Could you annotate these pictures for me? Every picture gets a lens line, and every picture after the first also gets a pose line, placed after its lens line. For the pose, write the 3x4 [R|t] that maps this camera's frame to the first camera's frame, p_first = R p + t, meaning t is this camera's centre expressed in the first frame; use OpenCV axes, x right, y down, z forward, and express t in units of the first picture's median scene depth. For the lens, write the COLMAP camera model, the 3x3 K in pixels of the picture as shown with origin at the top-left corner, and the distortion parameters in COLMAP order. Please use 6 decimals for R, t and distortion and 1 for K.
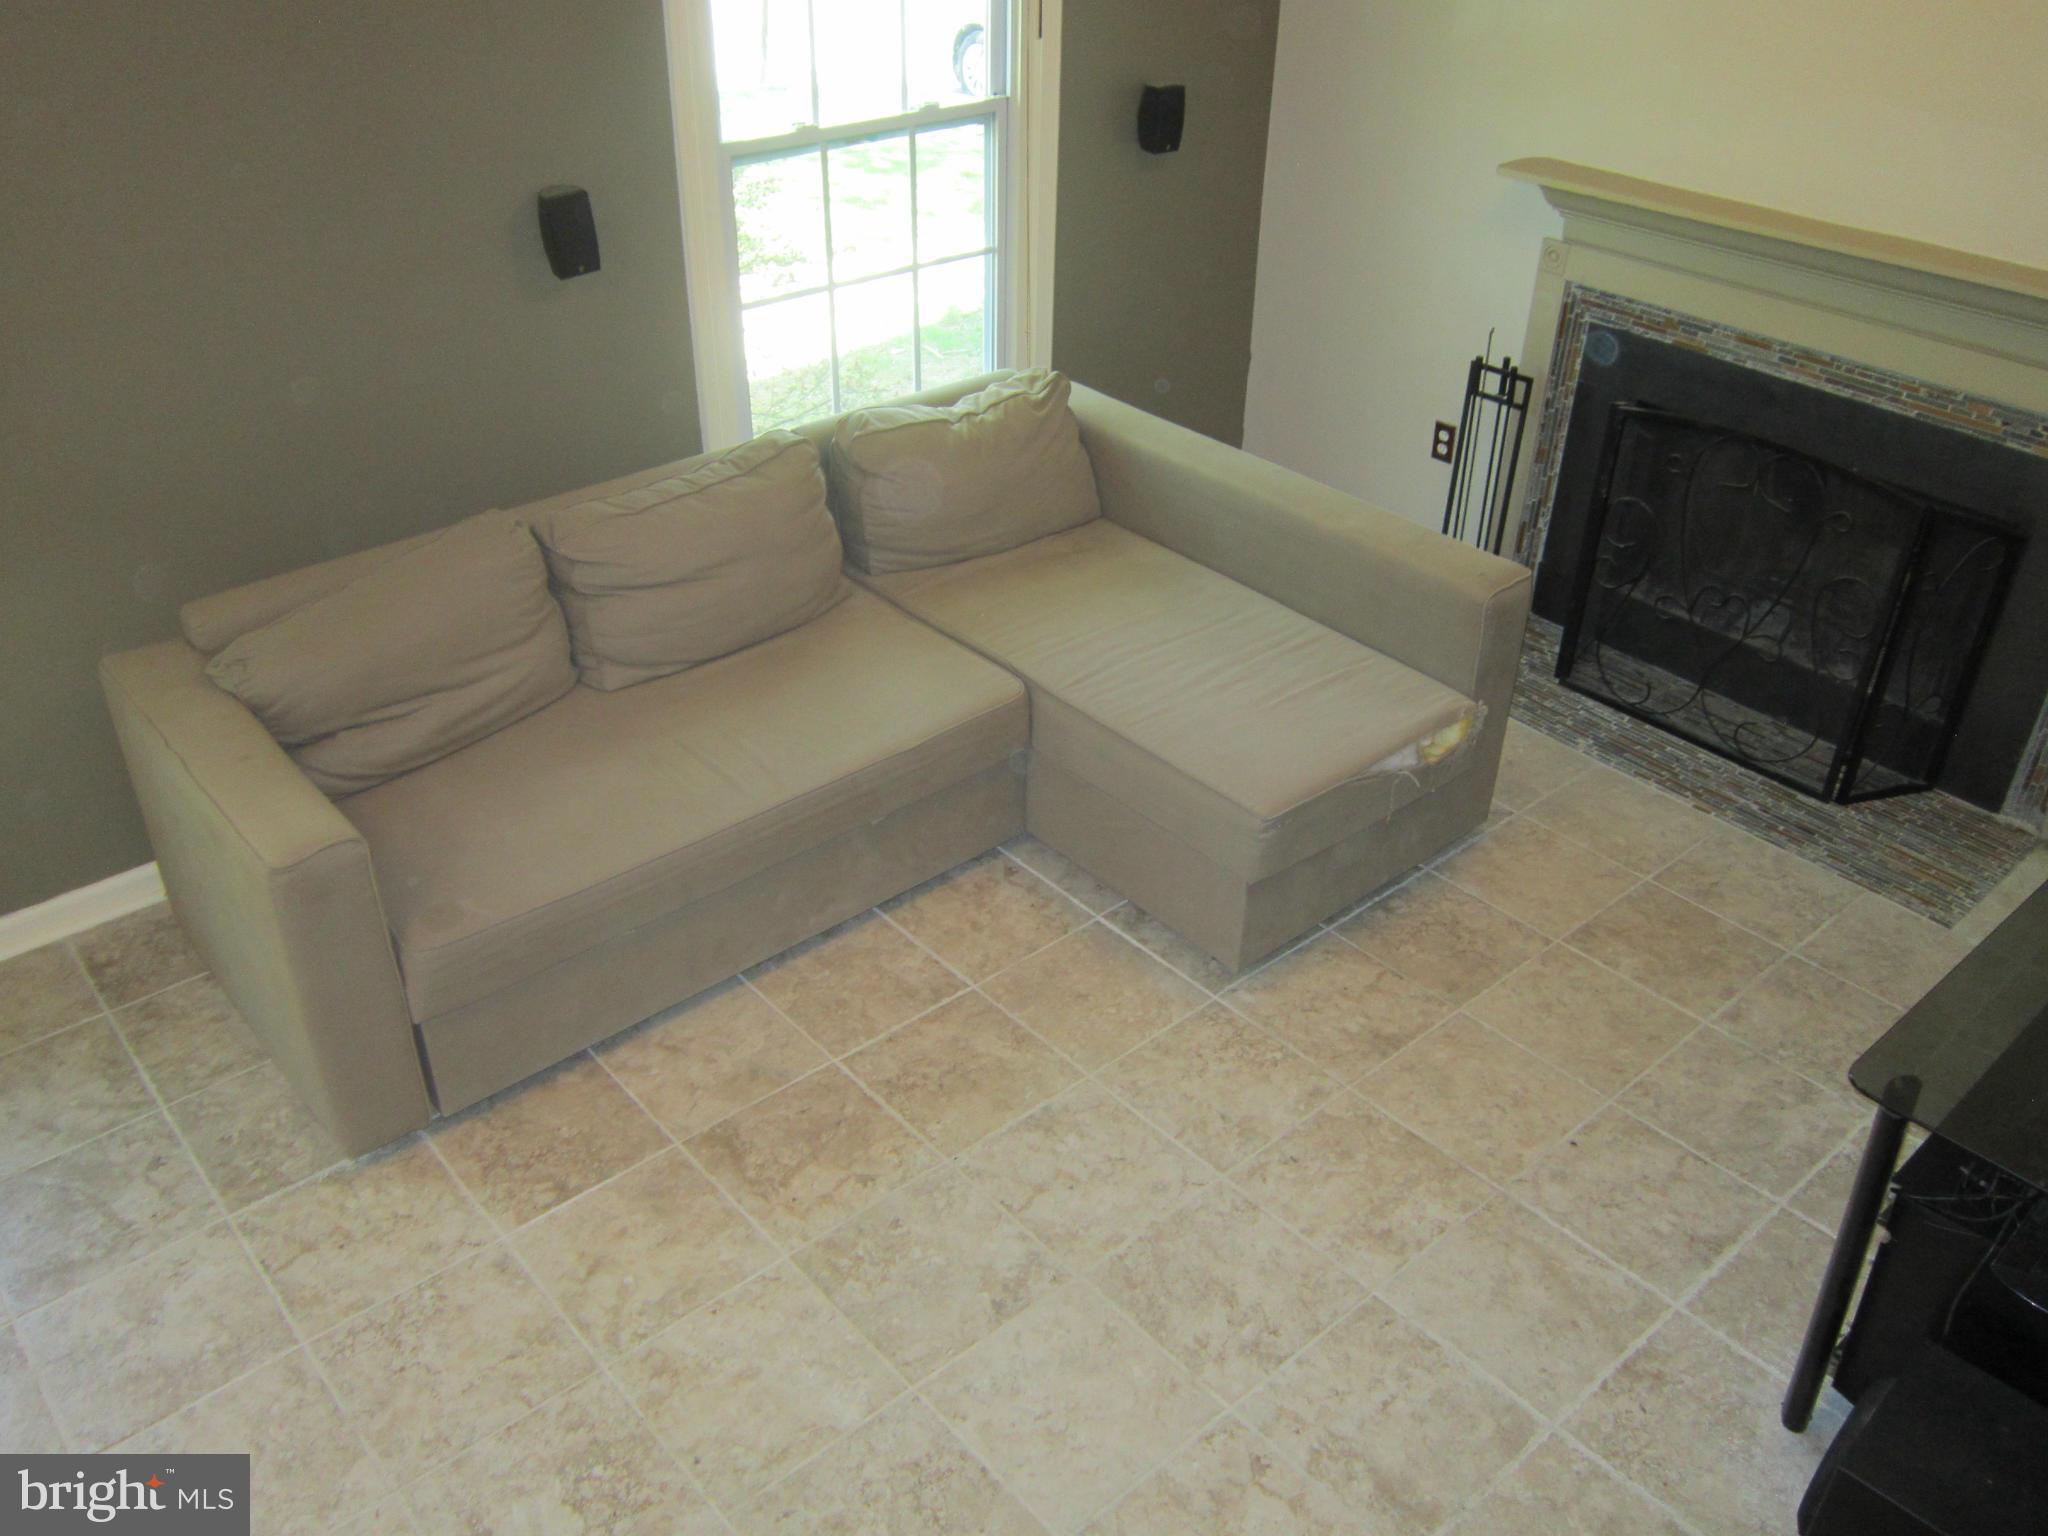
lens RADIAL K [[1692.3, 0, 1017.1], [0, 1692.3, 749.5], [0, 0, 1]] dist [-0.040850, 0.020815]
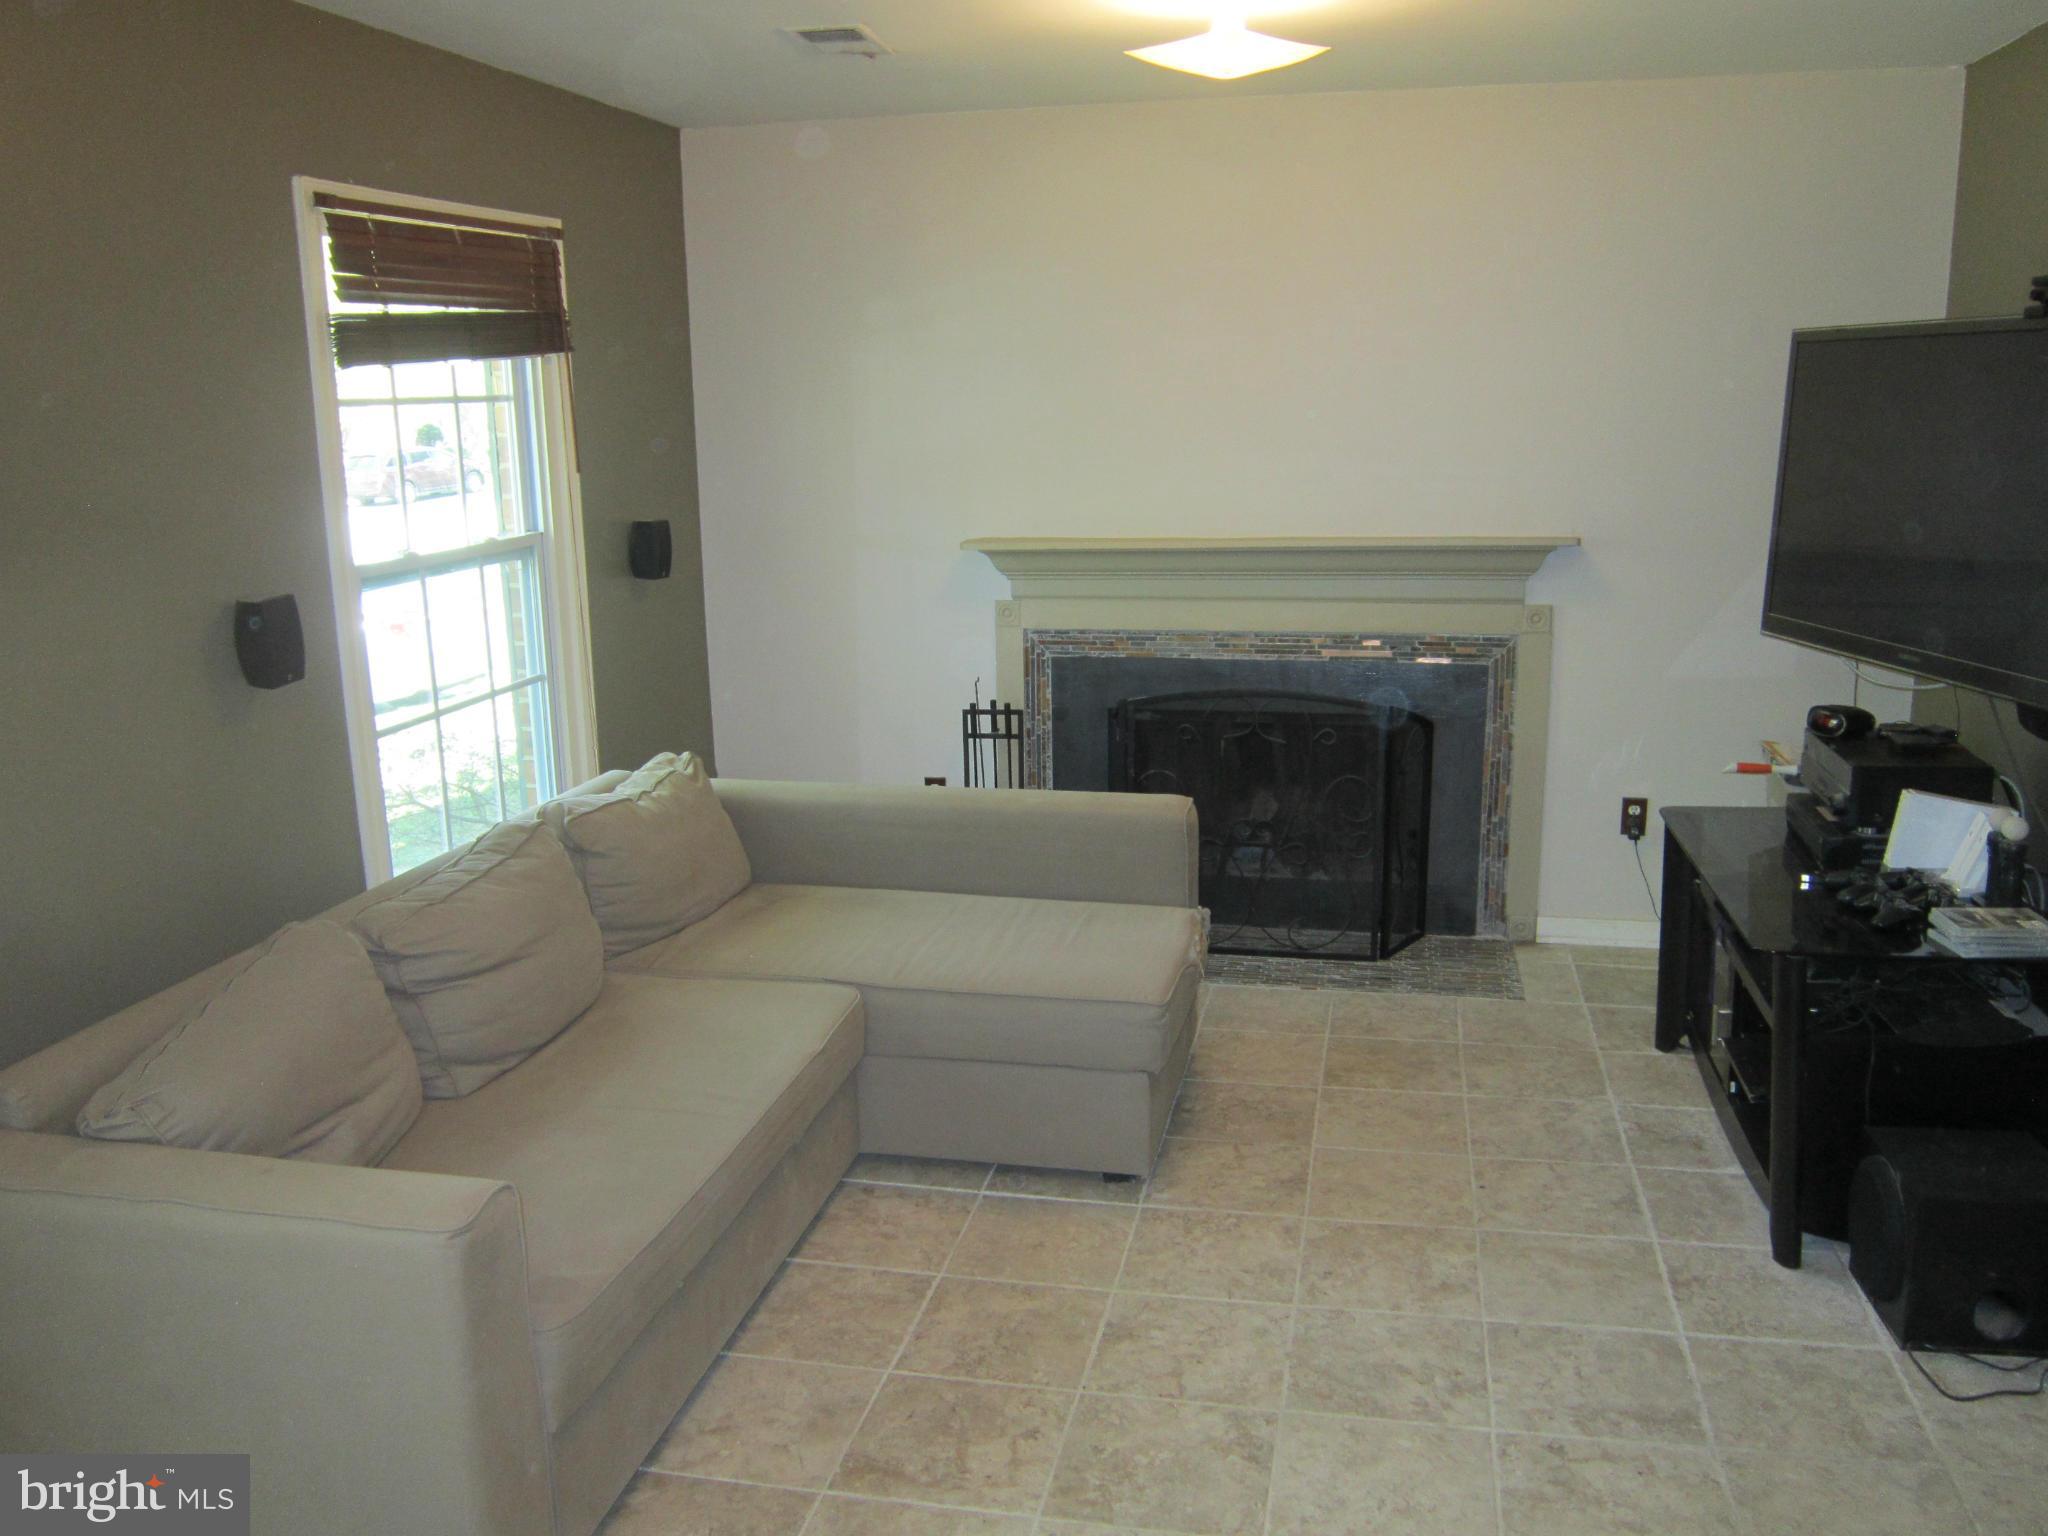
lens RADIAL K [[1671.3, 0, 1024.0], [0, 1671.3, 768.0], [0, 0, 1]] dist [-0.040810, 0.006161]
pose [[0.806198, -0.163067, 0.568730, -0.419818], [0.343251, 0.911866, -0.225120, 0.092936], [-0.481896, 0.376709, 0.791118, 0.098794]]
